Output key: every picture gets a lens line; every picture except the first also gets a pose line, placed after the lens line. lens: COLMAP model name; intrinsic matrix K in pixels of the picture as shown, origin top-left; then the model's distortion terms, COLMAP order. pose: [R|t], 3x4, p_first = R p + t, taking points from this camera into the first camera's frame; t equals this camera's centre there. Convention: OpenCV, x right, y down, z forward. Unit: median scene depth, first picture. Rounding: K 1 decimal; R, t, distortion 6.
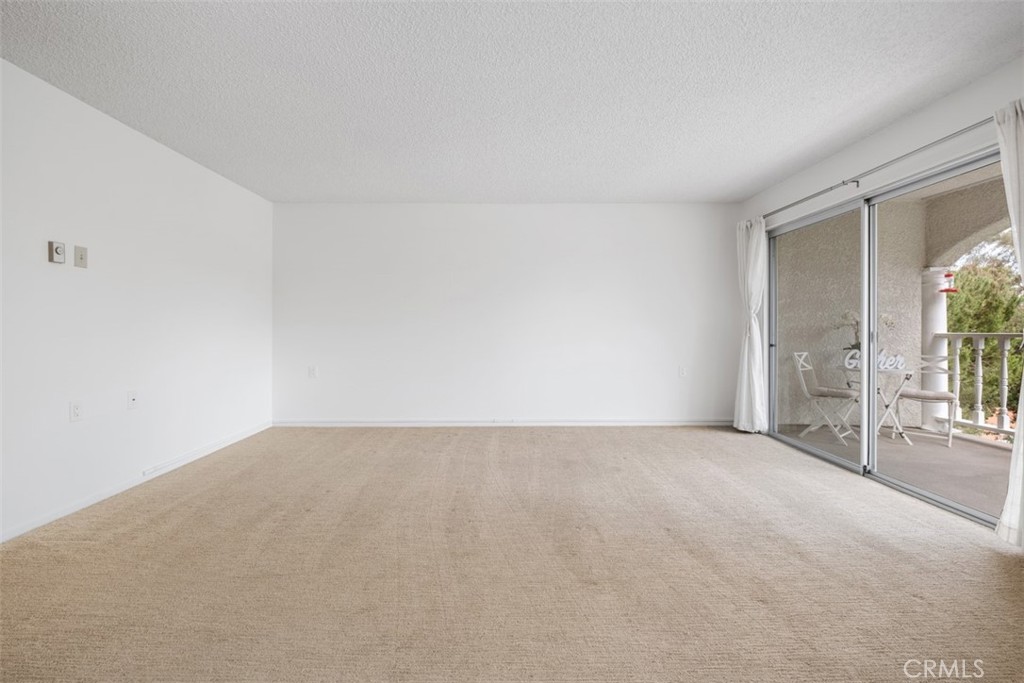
lens RADIAL K [[440.1, 0, 502.7], [0, 440.1, 333.8], [0, 0, 1]] dist [-0.001180, -0.006903]
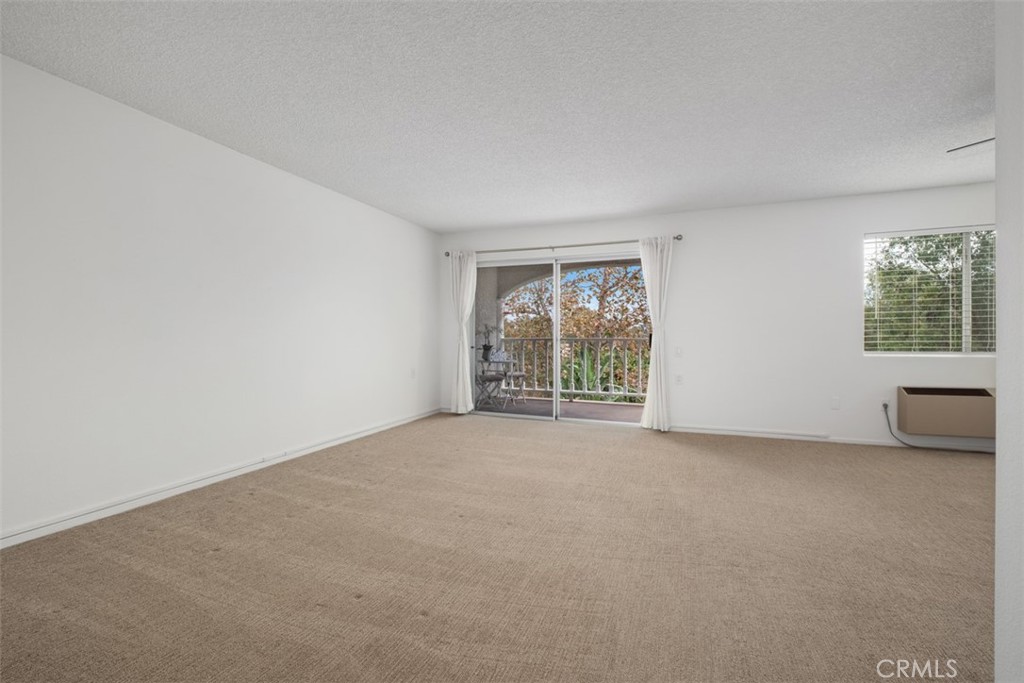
lens RADIAL K [[440.4, 0, 512.6], [0, 440.4, 337.3], [0, 0, 1]] dist [0.001360, -0.006678]
pose [[0.363849, -0.000158, 0.931458, -0.607292], [0.006473, 0.999976, -0.002359, -0.000909], [-0.931435, 0.006887, 0.363842, 0.388412]]
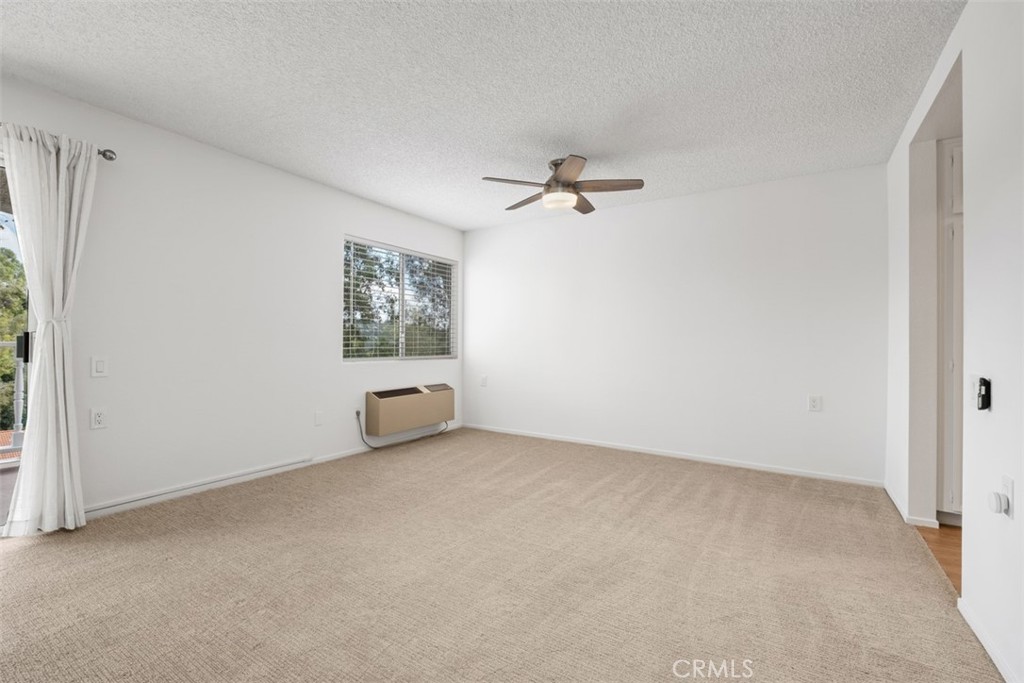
lens RADIAL K [[438.9, 0, 511.4], [0, 438.9, 344.6], [0, 0, 1]] dist [0.001010, -0.006445]
pose [[-0.842724, -0.006555, 0.538305, -0.198468], [-0.005168, 0.999978, 0.004085, -0.001147], [-0.538320, 0.000661, -0.842740, 0.603625]]
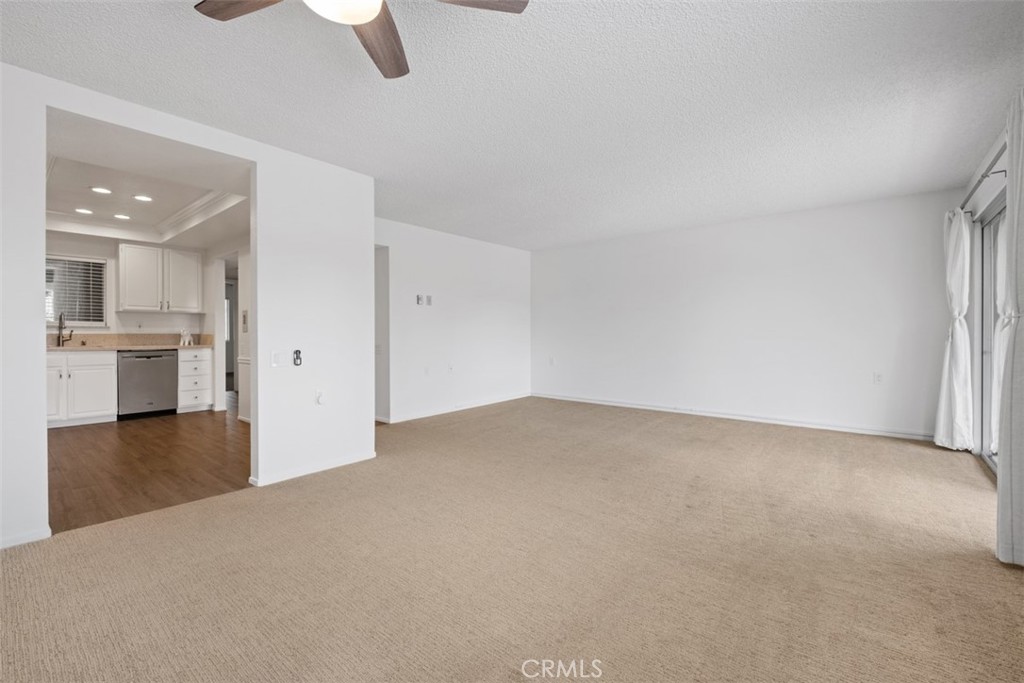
lens RADIAL K [[439.3, 0, 511.2], [0, 439.3, 336.5], [0, 0, 1]] dist [0.002783, -0.006075]
pose [[0.770444, 0.005703, -0.637483, 0.442235], [-0.005598, 0.999982, 0.002181, -0.001627], [0.637484, 0.001889, 0.770462, -0.252759]]
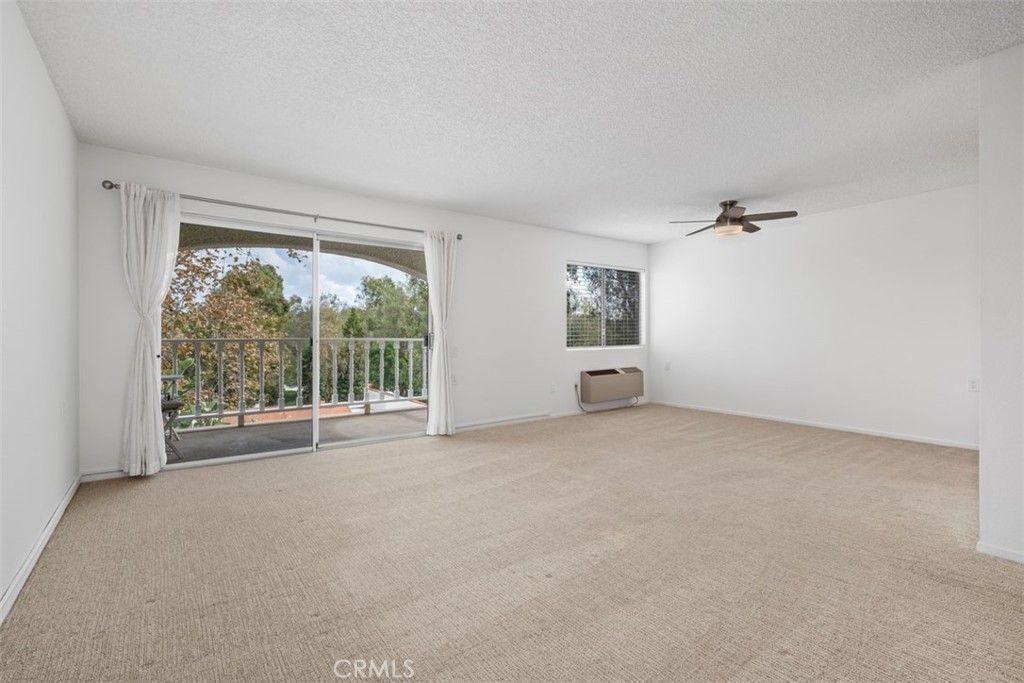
lens RADIAL K [[470.1, 0, 518.8], [0, 470.1, 341.0], [0, 0, 1]] dist [-0.000077, -0.000123]
pose [[-0.607263, -0.006939, 0.794471, -0.447648], [0.008862, 0.999840, 0.015507, -0.008787], [-0.794451, 0.016457, -0.607105, 0.998197]]
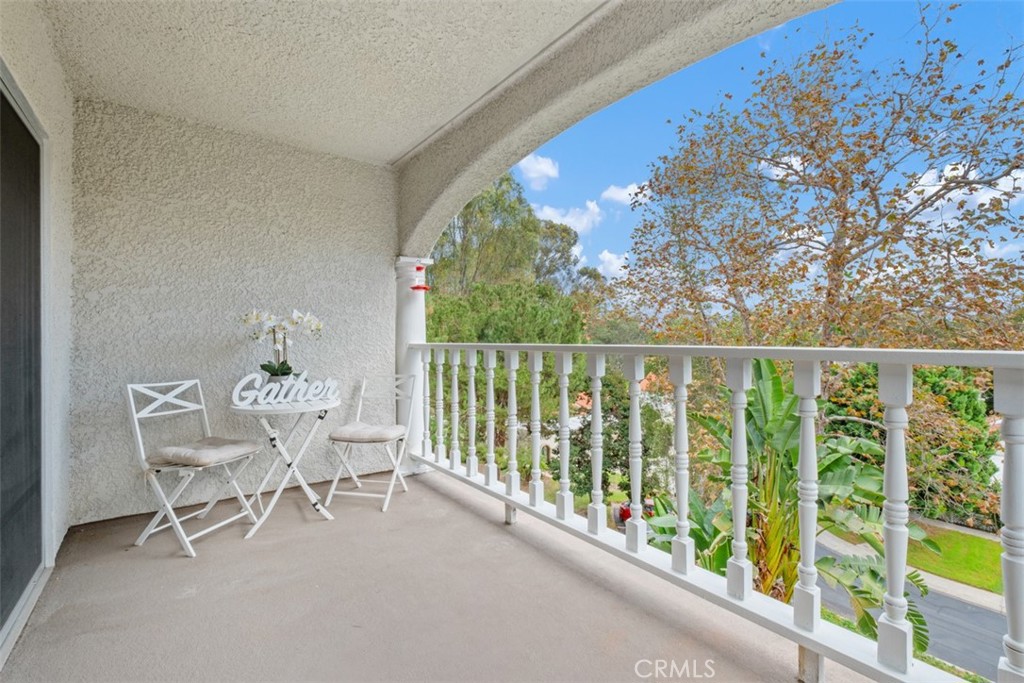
lens RADIAL K [[439.3, 0, 510.0], [0, 439.3, 332.1], [0, 0, 1]] dist [-0.001682, -0.000535]
pose [[0.787768, 0.001098, 0.615971, 0.725576], [0.013373, 0.999732, -0.018884, -0.005019], [-0.615827, 0.023114, 0.787543, 0.315462]]
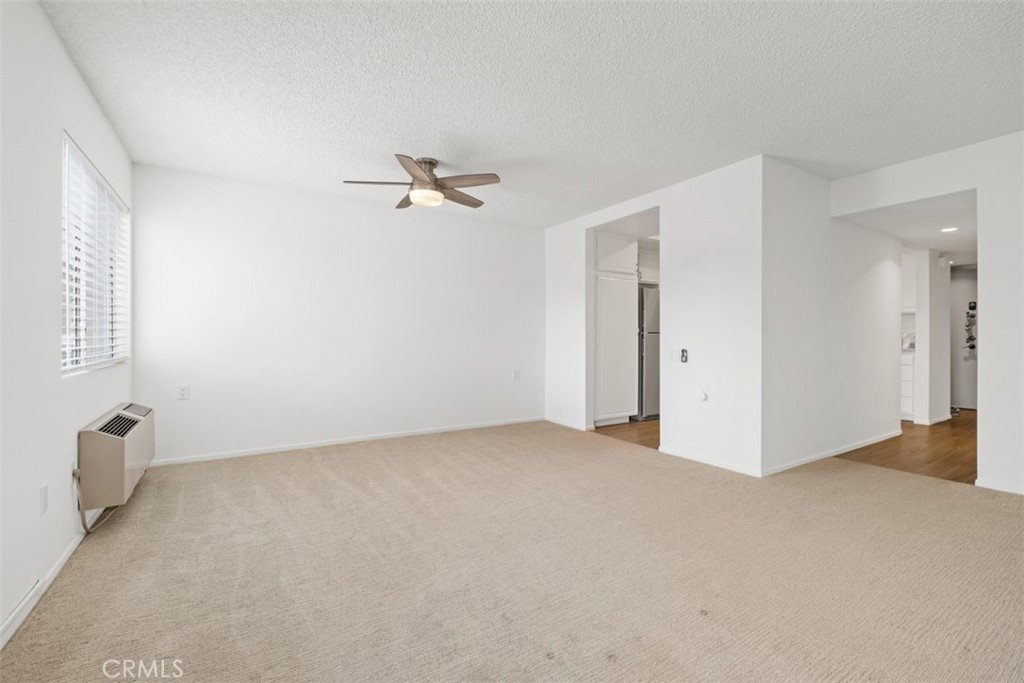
lens RADIAL K [[440.4, 0, 512.6], [0, 440.4, 337.3], [0, 0, 1]] dist [0.001360, -0.006678]
pose [[-0.847081, 0.004705, -0.531443, 0.443065], [0.000703, 0.999970, 0.007734, -0.005948], [0.531463, 0.006178, -0.847059, 0.666415]]
